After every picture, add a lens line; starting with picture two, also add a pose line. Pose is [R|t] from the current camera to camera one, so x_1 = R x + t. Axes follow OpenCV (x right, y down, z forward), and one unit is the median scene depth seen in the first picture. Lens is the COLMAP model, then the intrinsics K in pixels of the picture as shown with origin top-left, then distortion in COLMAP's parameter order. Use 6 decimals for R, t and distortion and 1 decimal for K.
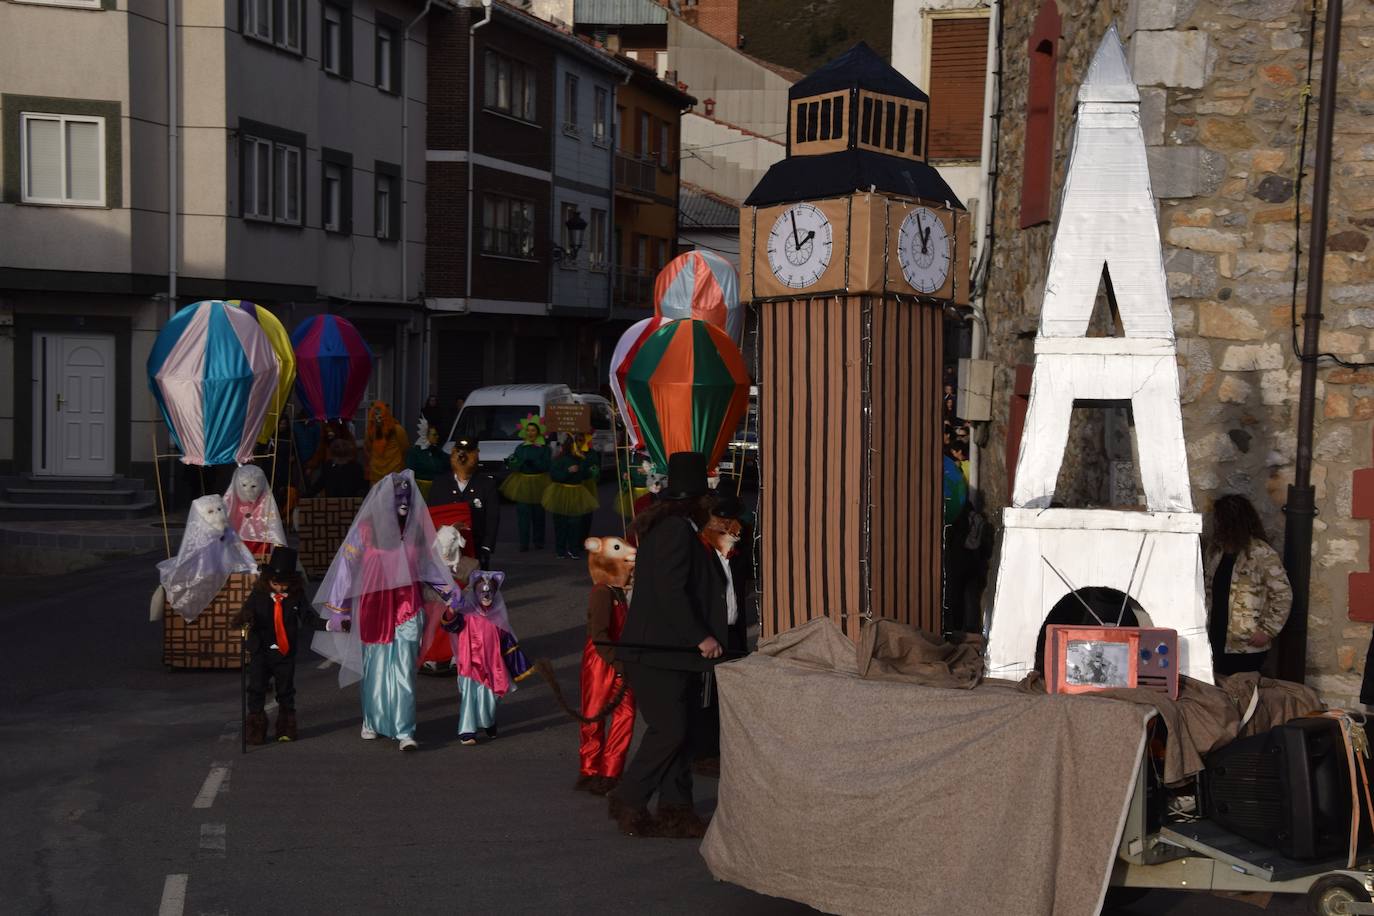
lens RADIAL K [[2217.8, 0, 693.5], [0, 2217.8, 471.6], [0, 0, 1]] dist [0.253398, 0.000000]
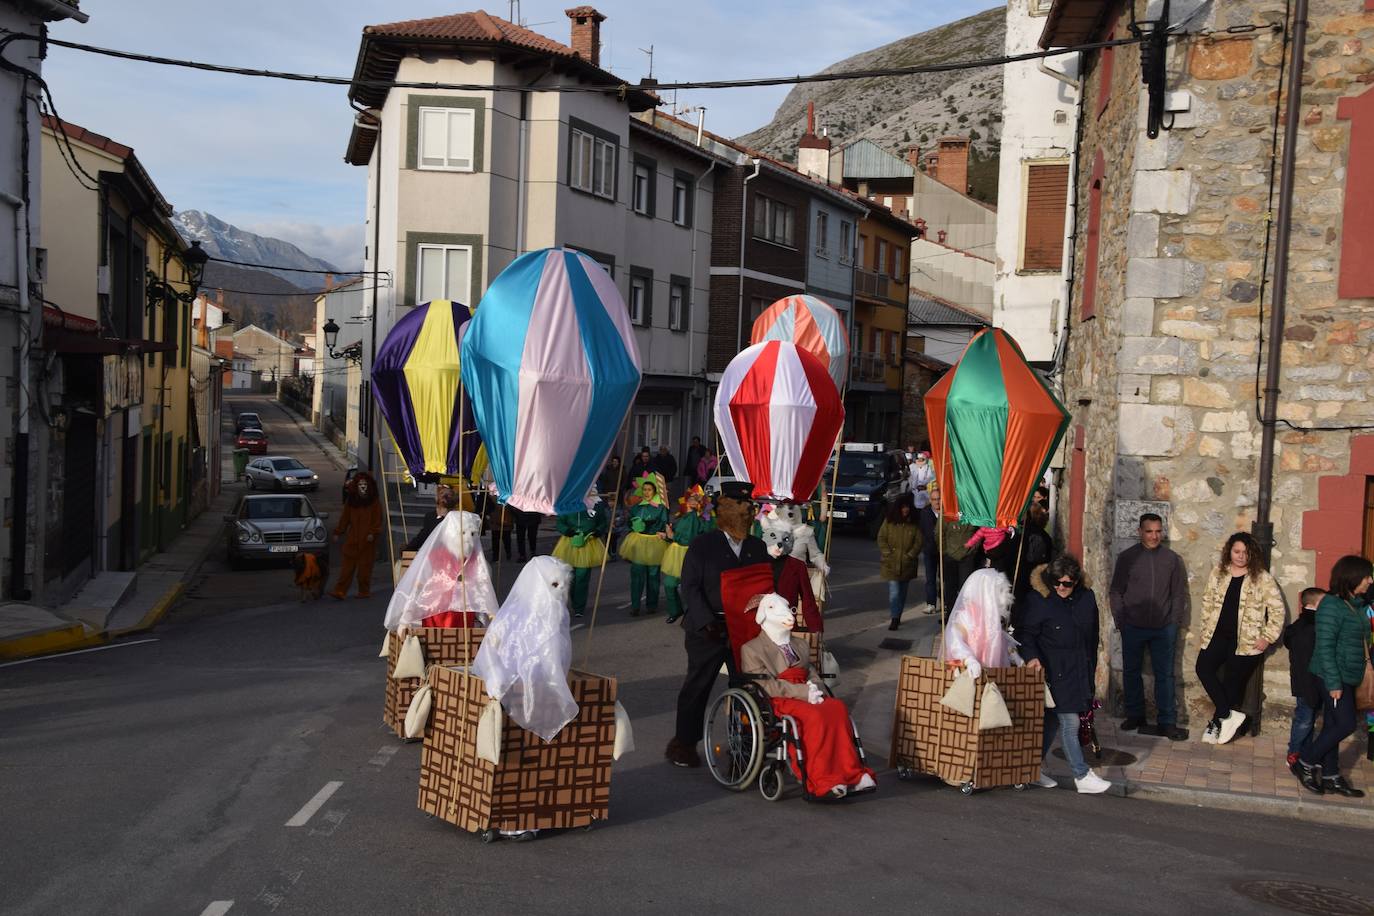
lens RADIAL K [[1606.5, 0, 692.0], [0, 1606.5, 481.5], [0, 0, 1]] dist [0.065426, 0.000000]
pose [[0.987357, 0.021661, -0.157023, 0.039270], [-0.023547, 0.999671, -0.010164, 0.000005], [0.156751, 0.013733, 0.987543, 0.016911]]
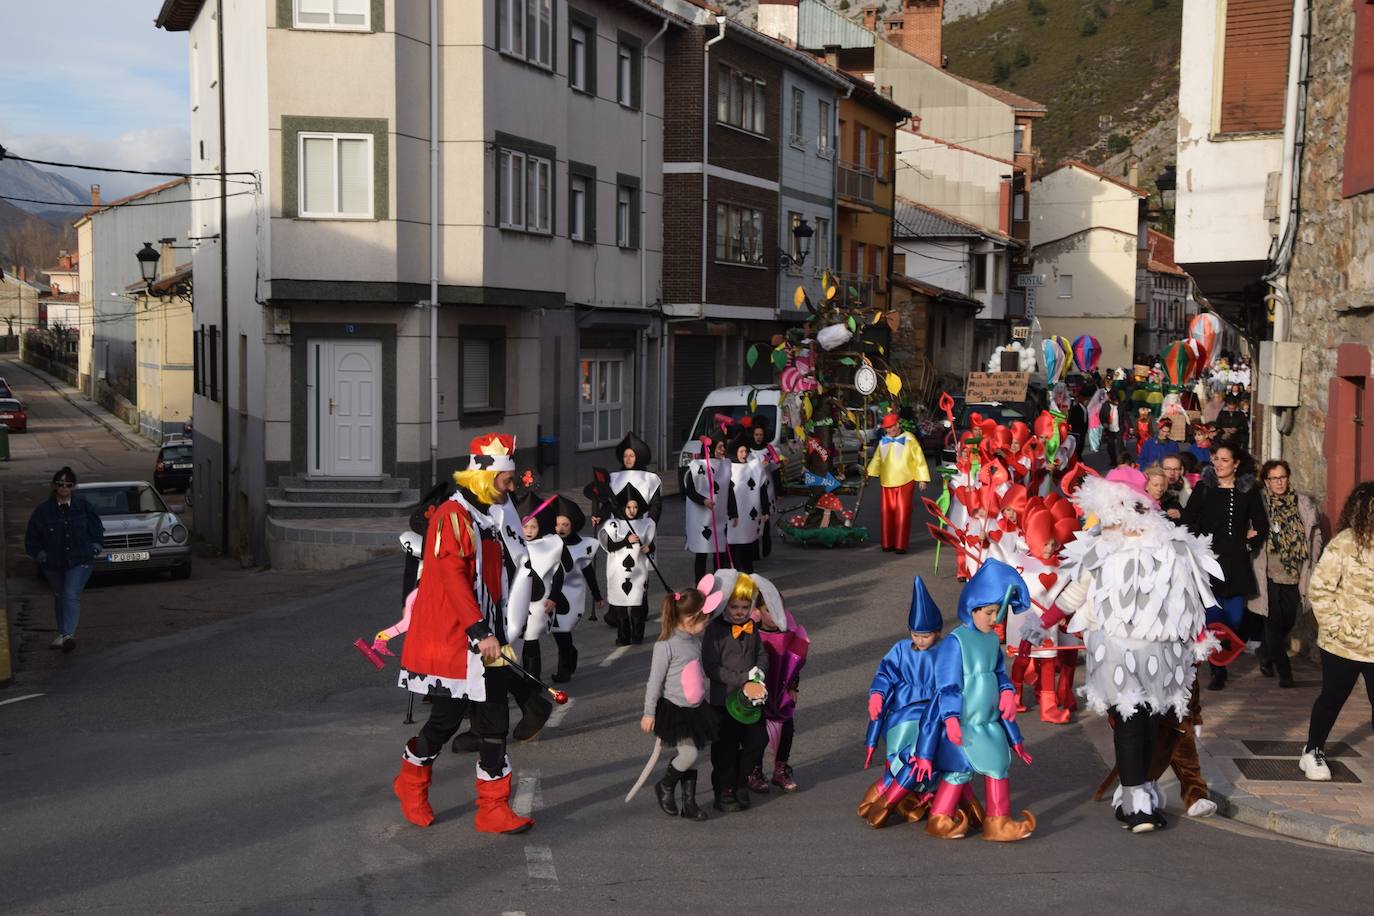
lens RADIAL K [[2053.4, 0, 682.5], [0, 2053.4, 455.8], [0, 0, 1]] dist [0.229433, 0.000000]
pose [[0.995184, -0.008548, -0.097652, -0.023375], [0.007738, 0.999932, -0.008678, 0.002177], [0.097720, 0.007880, 0.995183, 0.056764]]
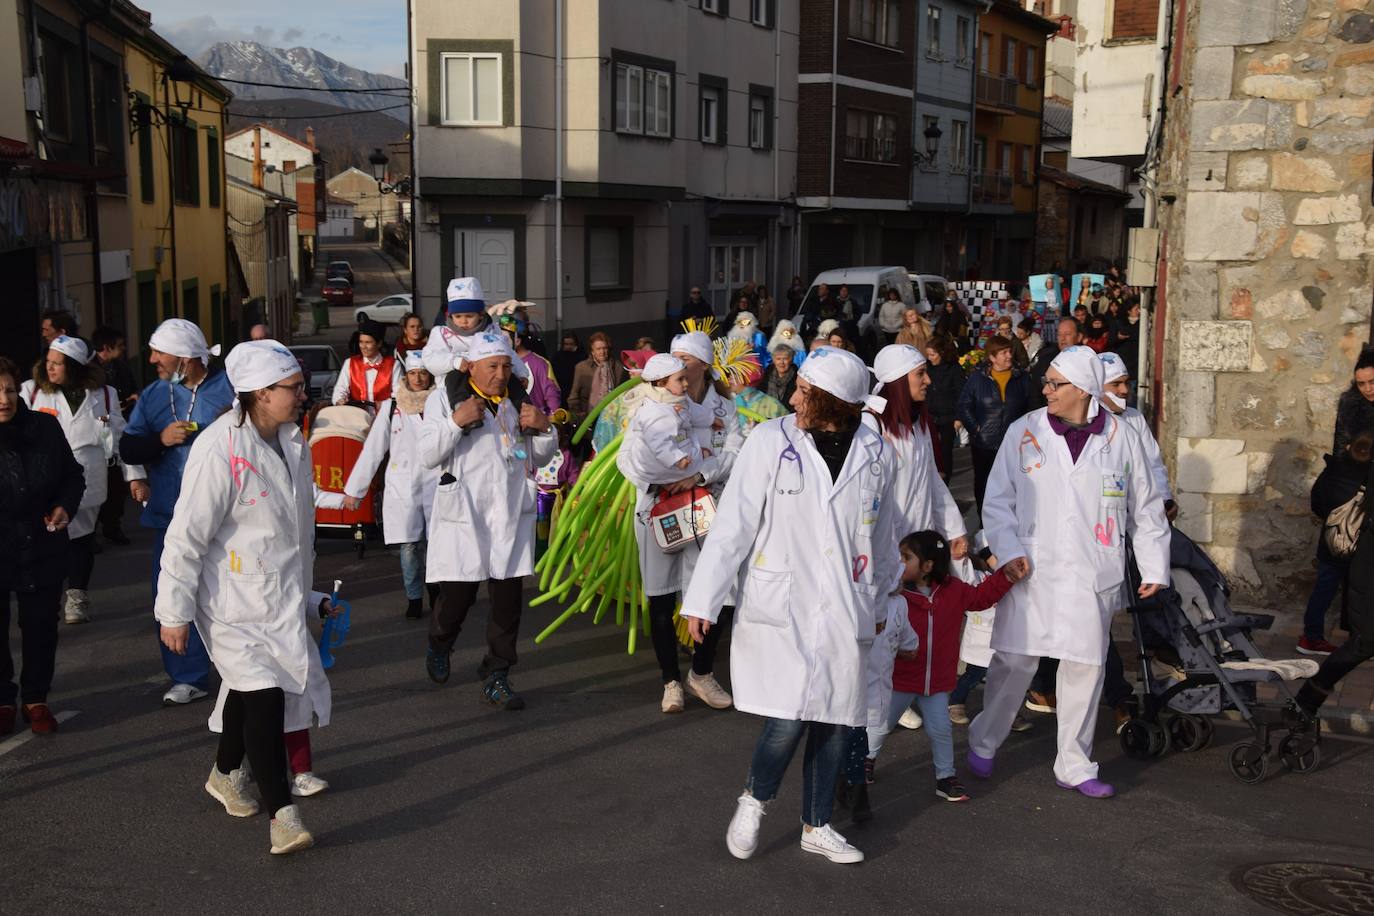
lens RADIAL K [[1701.3, 0, 702.2], [0, 1701.3, 482.5], [0, 0, 1]] dist [0.105271, 0.000000]
pose [[0.972294, 0.018442, -0.233035, 0.068447], [0.000743, 0.996634, 0.081973, 0.001857], [0.233762, -0.079875, 0.969007, 0.089971]]
